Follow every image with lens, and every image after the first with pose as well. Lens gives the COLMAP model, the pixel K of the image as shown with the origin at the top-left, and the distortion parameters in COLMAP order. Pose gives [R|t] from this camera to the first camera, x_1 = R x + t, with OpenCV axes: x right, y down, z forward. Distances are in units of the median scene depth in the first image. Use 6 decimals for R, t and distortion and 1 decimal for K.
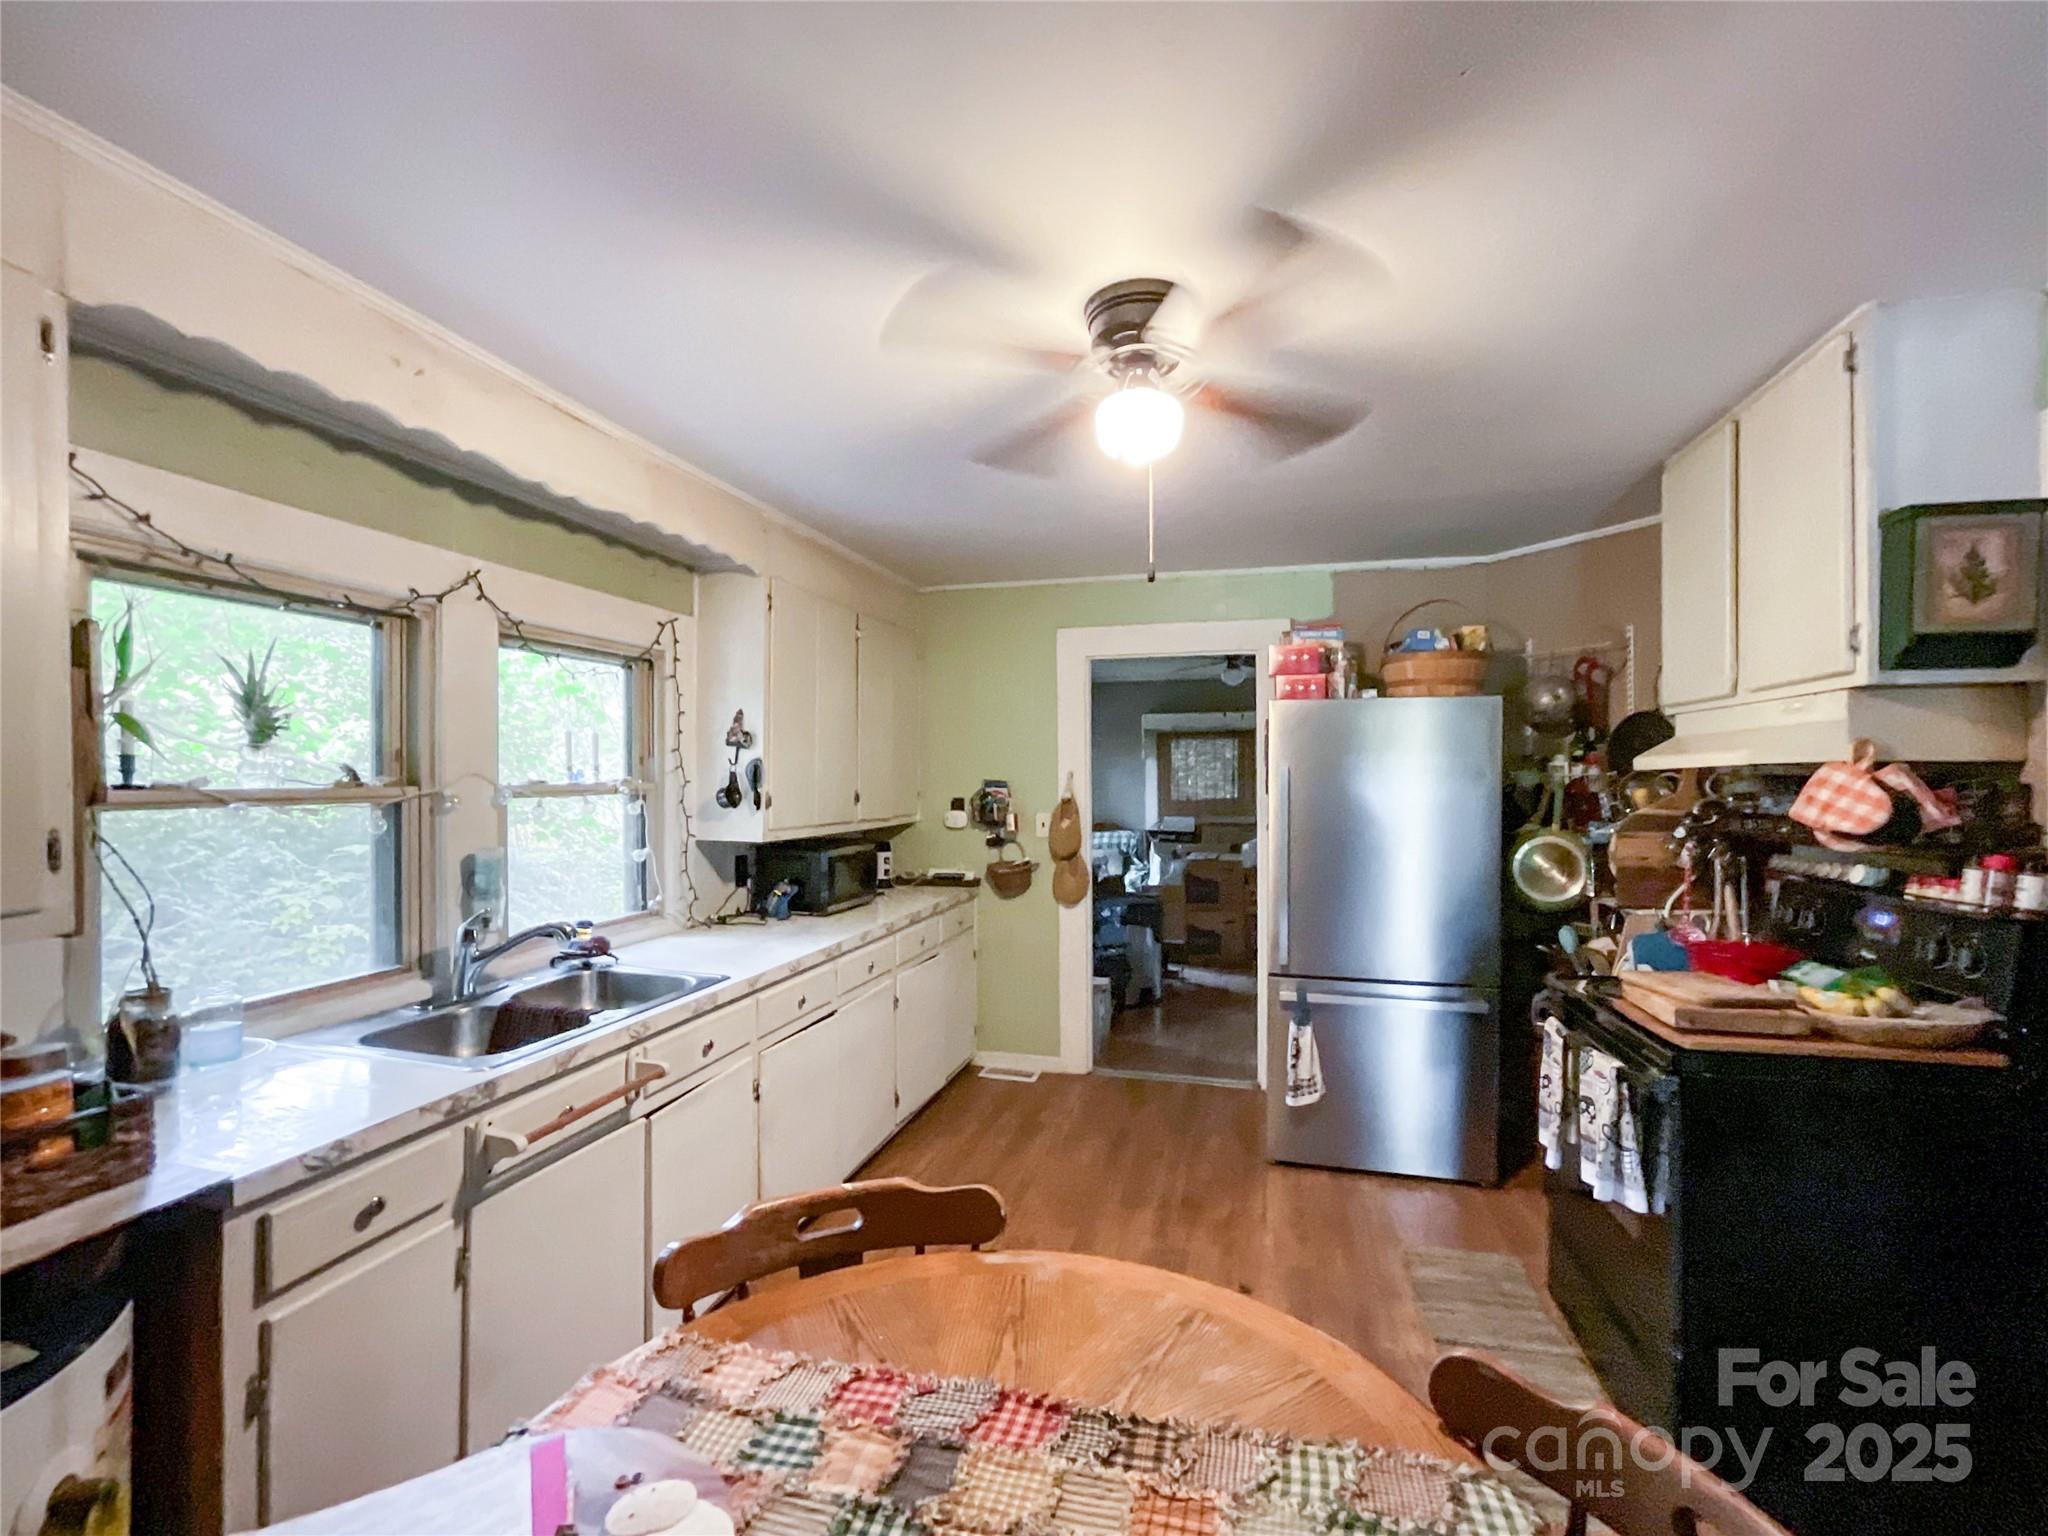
lens RADIAL K [[887.5, 0, 1023.9], [0, 887.5, 779.2], [0, 0, 1]] dist [-0.001527, 0.000873]
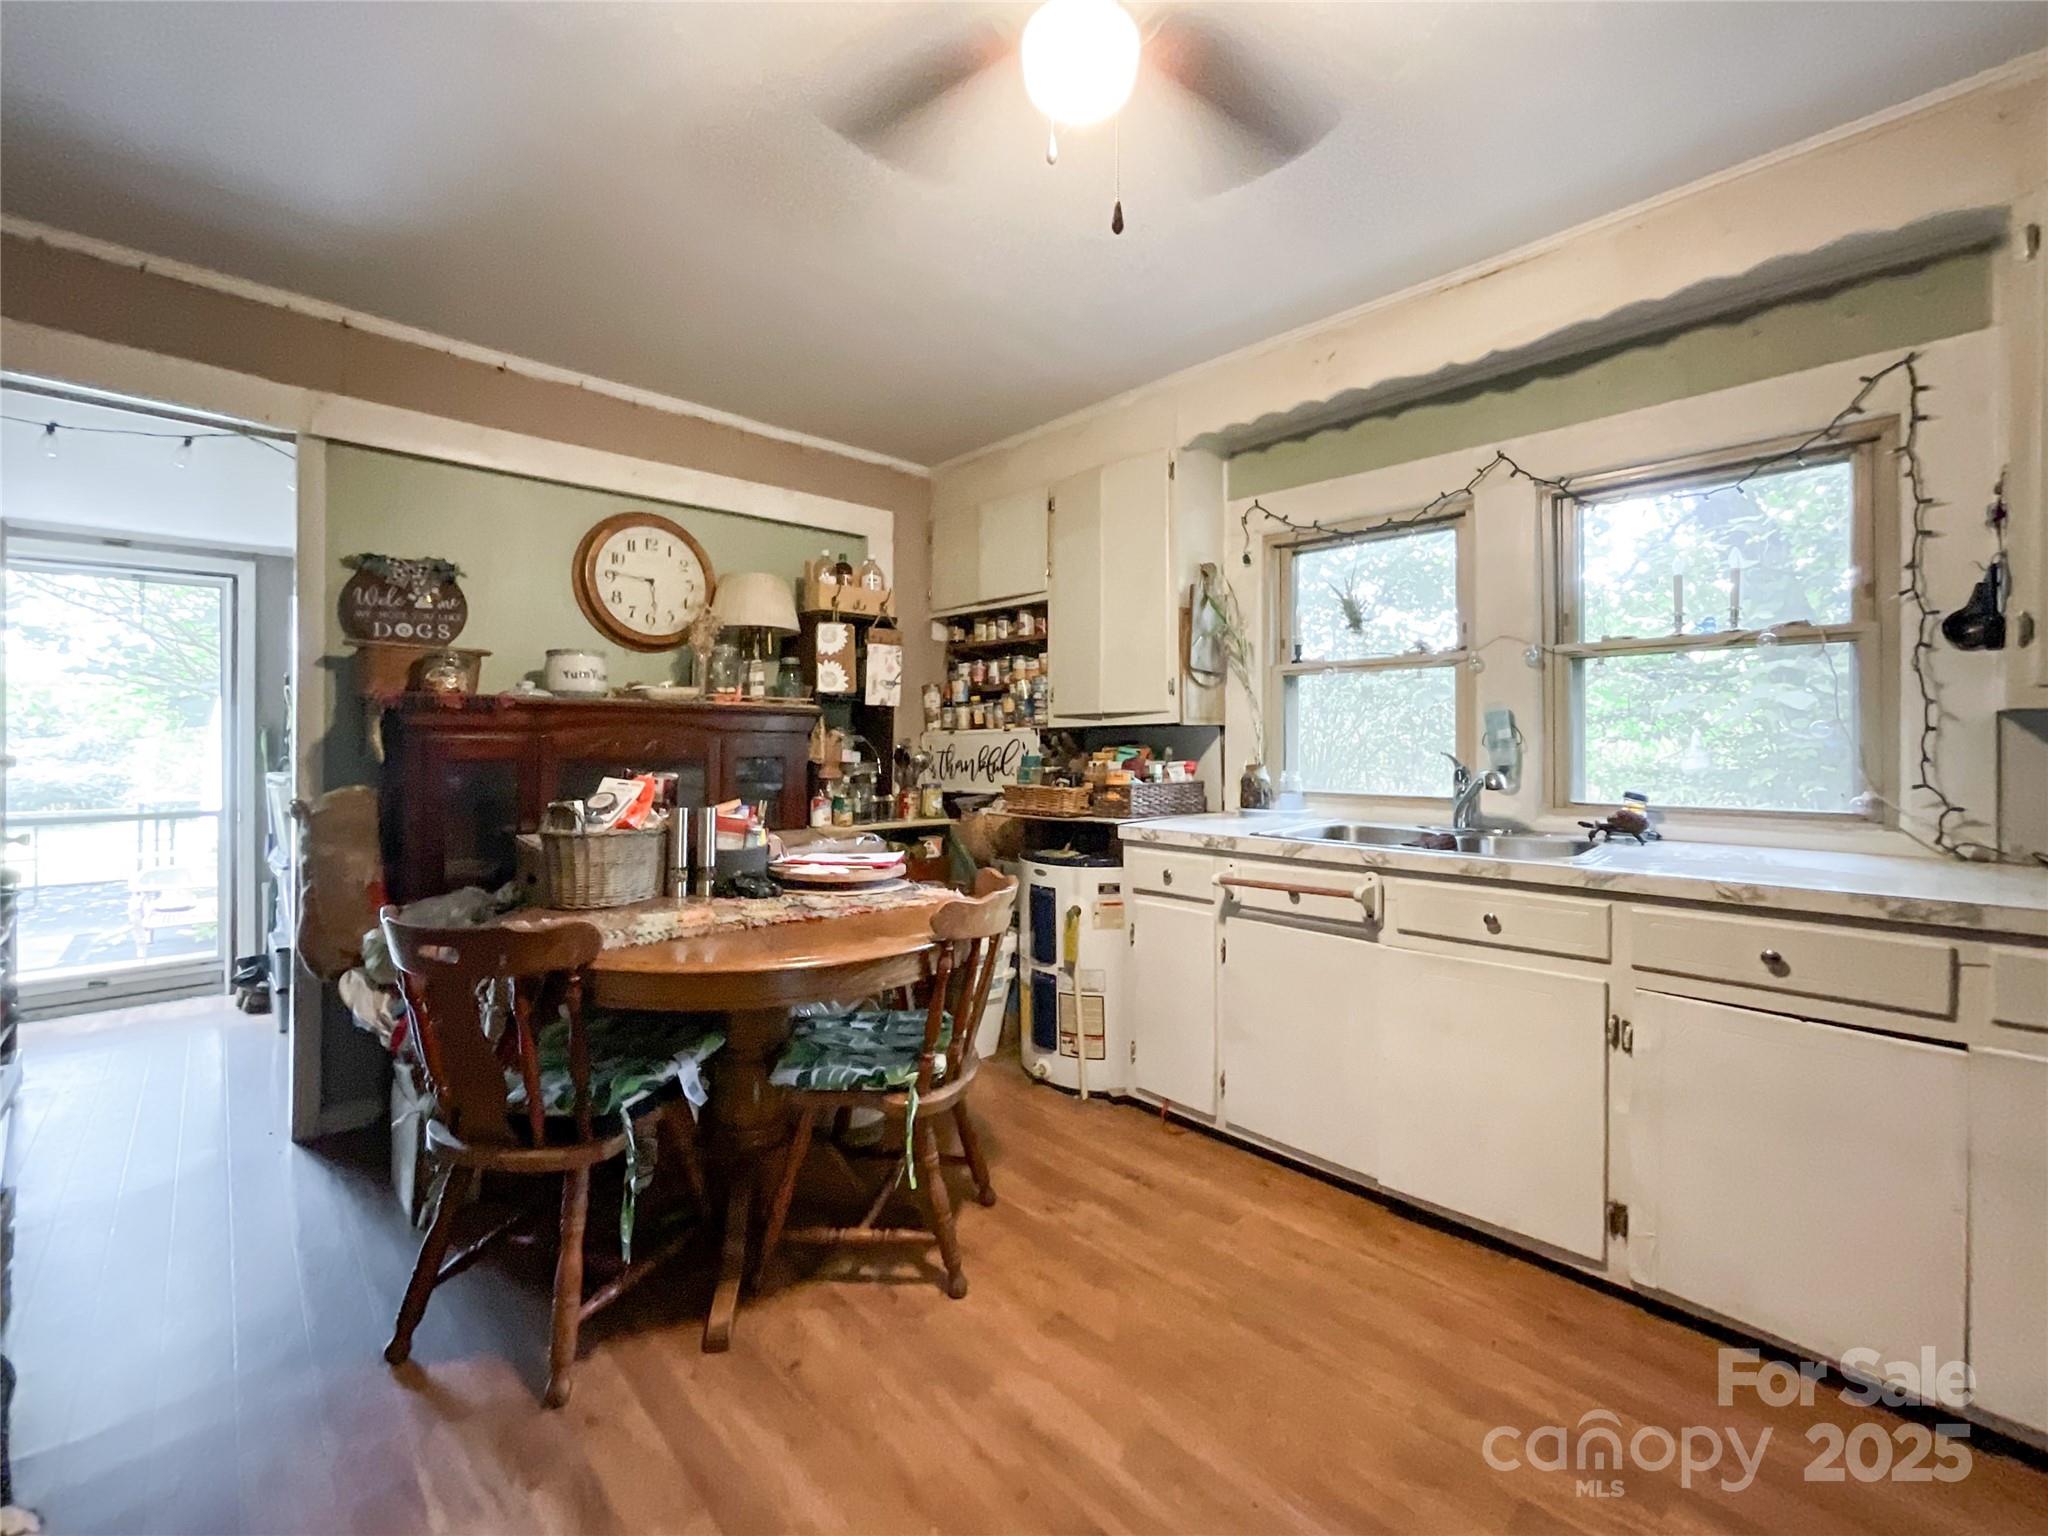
lens RADIAL K [[848.2, 0, 1035.9], [0, 848.2, 739.9], [0, 0, 1]] dist [-0.014494, 0.005886]
pose [[-0.507819, -0.001125, -0.861463, 0.416356], [-0.003568, 0.999993, 0.000798, 0.089274], [0.861456, 0.003479, -0.507820, 0.740813]]
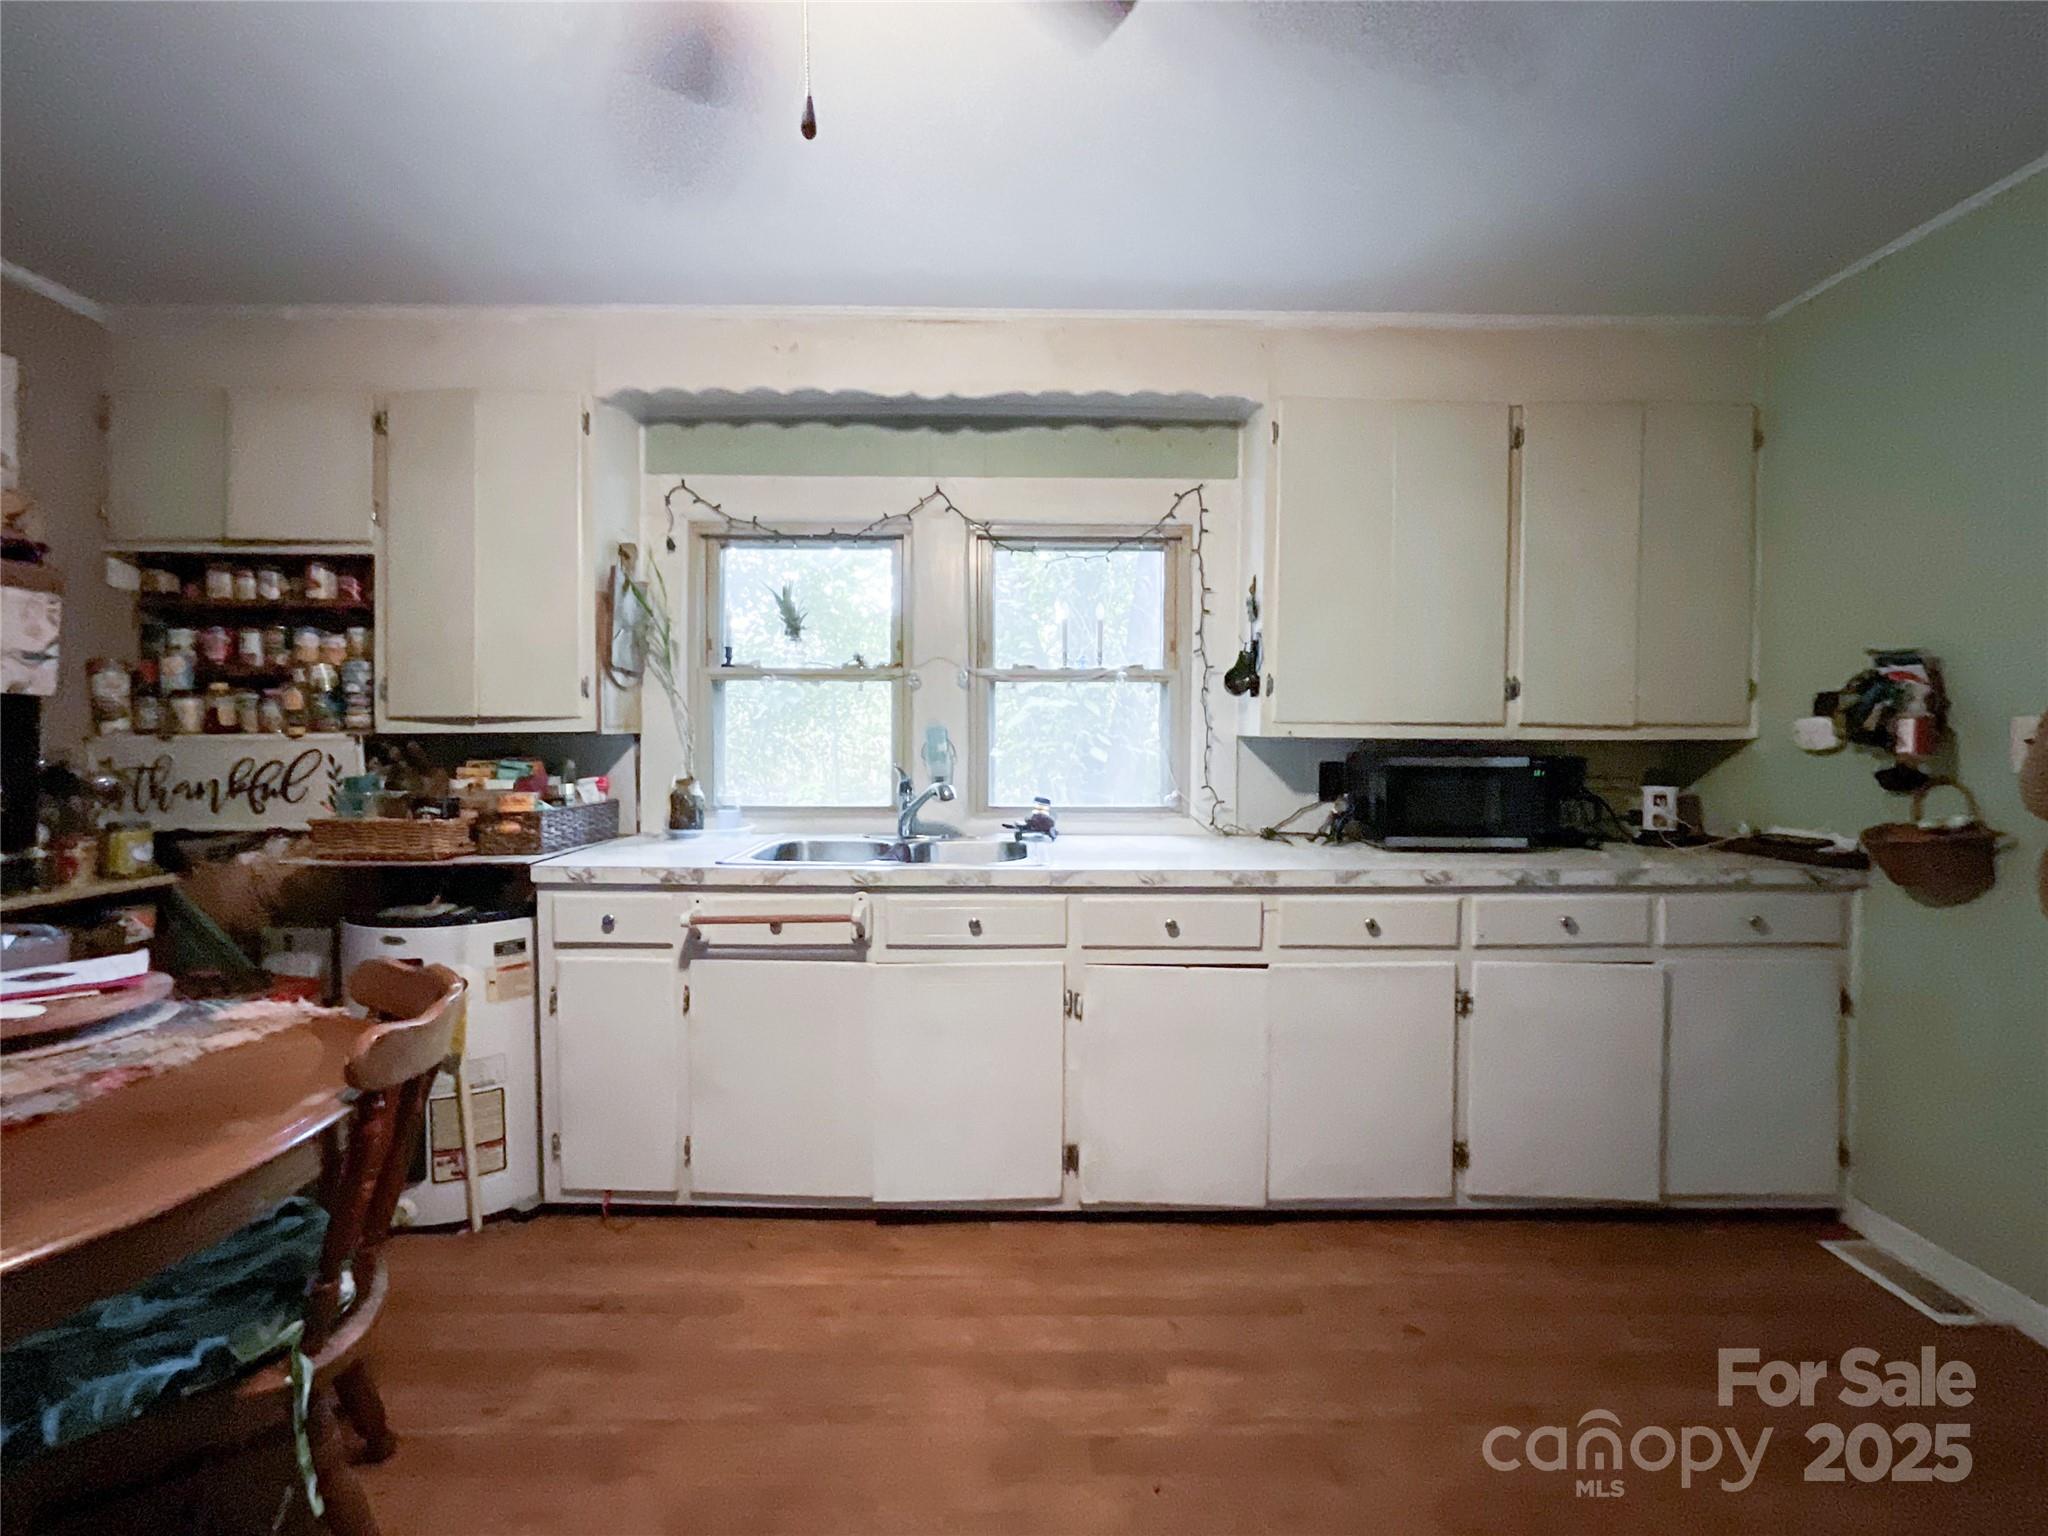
lens RADIAL K [[848.2, 0, 1022.6], [0, 848.2, 744.6], [0, 0, 1]] dist [-0.014494, 0.005886]
pose [[0.260169, 0.018125, -0.965393, 0.376862], [-0.010264, 0.999819, 0.016005, 0.066875], [0.965509, 0.005744, 0.260308, 0.582343]]
